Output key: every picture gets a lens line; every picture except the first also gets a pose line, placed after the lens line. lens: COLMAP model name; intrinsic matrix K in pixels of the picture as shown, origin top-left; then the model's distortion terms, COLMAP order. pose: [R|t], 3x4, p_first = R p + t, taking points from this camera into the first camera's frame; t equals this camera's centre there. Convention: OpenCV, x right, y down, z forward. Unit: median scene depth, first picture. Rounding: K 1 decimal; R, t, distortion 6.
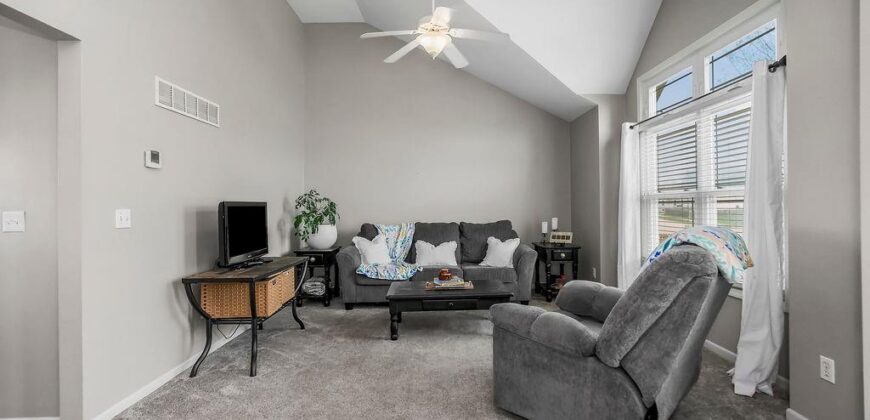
lens RADIAL K [[403.6, 0, 435.0], [0, 403.6, 210.0], [0, 0, 1]] dist [-0.000649, 0.000659]
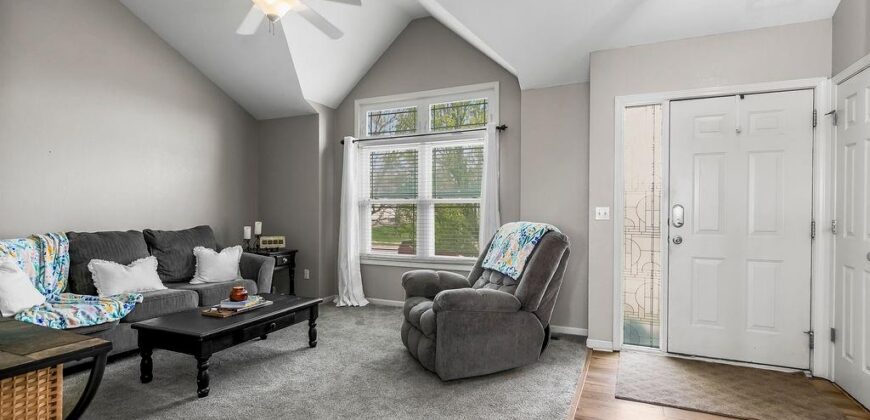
lens RADIAL K [[414.1, 0, 446.6], [0, 414.1, 221.4], [0, 0, 1]] dist [-0.001760, -0.000166]
pose [[0.412589, -0.010447, 0.910858, -0.411488], [-0.000471, 0.999932, 0.011682, 0.007531], [-0.910917, -0.005249, 0.412556, 0.228565]]
